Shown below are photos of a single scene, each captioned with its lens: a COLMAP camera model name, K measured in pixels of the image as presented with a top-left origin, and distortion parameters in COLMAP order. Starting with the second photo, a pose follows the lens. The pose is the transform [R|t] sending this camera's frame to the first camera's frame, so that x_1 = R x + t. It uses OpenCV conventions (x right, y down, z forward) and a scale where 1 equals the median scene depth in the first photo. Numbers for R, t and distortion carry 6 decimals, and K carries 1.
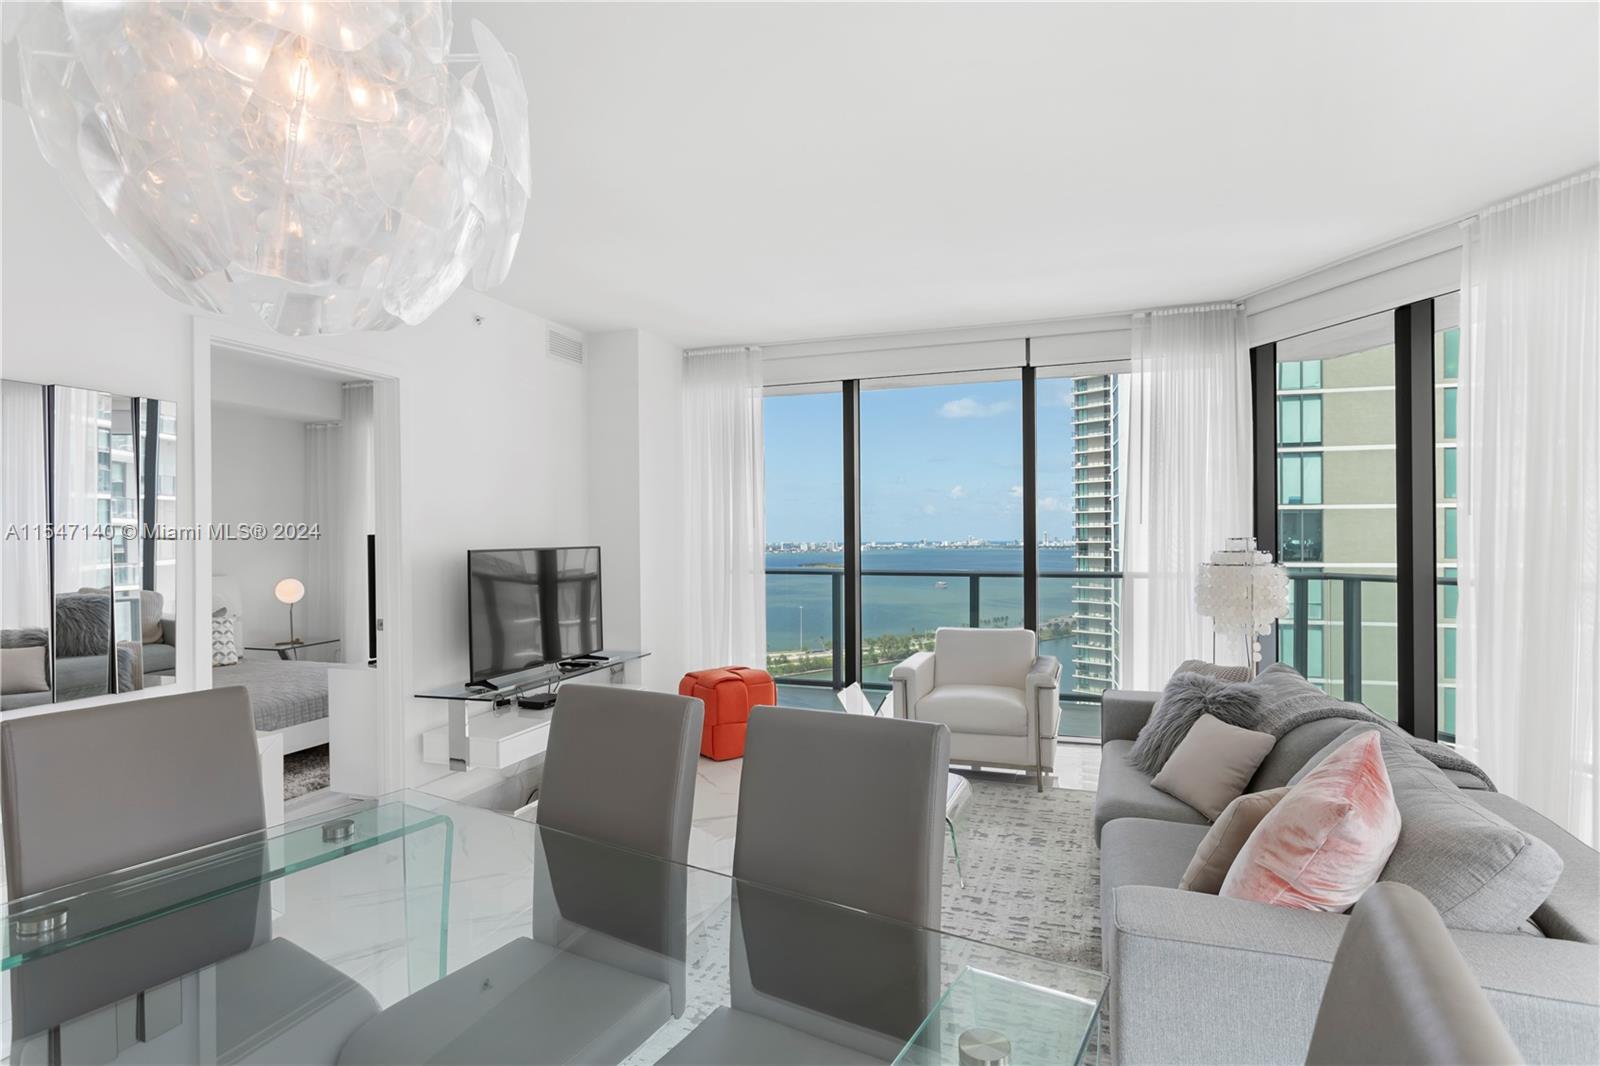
lens RADIAL K [[845.7, 0, 760.5], [0, 845.7, 540.4], [0, 0, 1]] dist [0.003429, 0.000606]
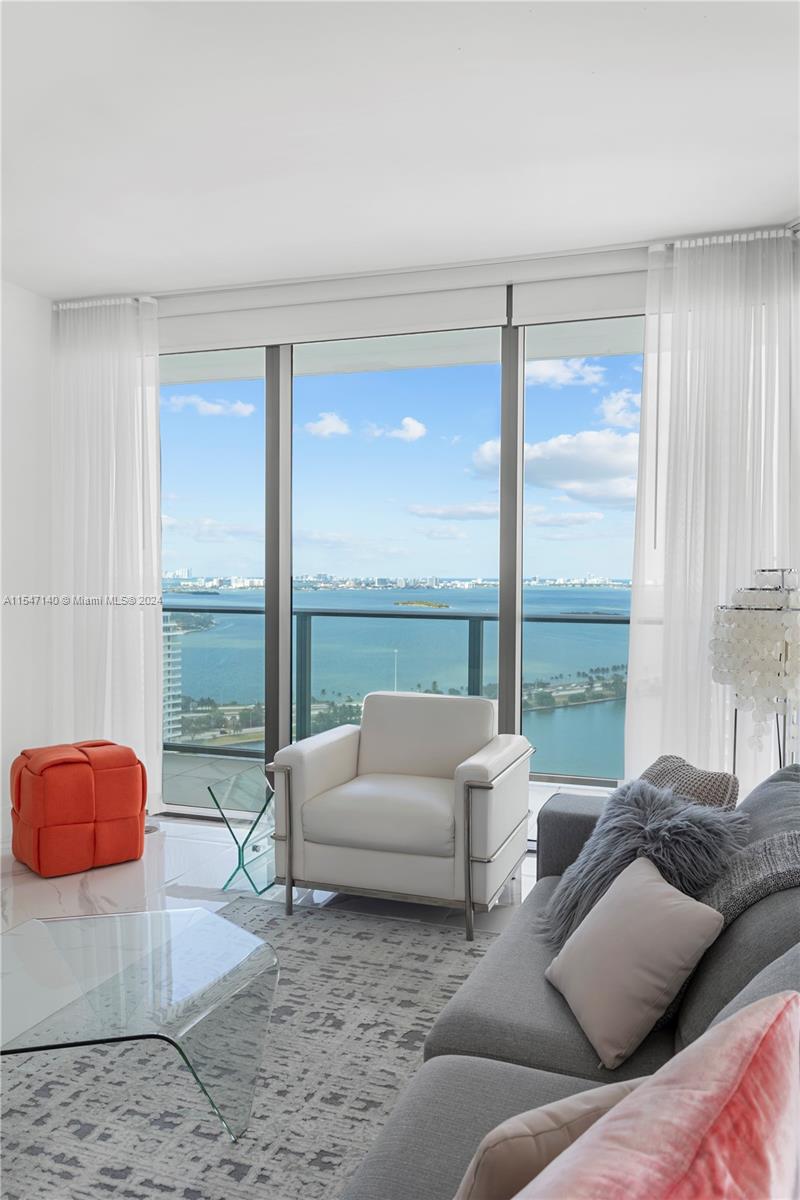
lens RADIAL K [[911.4, 0, 400.6], [0, 911.4, 597.6], [0, 0, 1]] dist [0.012098, 0.000322]
pose [[0.999877, 0.013617, 0.007746, 0.265654], [-0.013795, 0.999630, 0.023435, 0.007143], [-0.007424, -0.023539, 0.999695, 0.276423]]
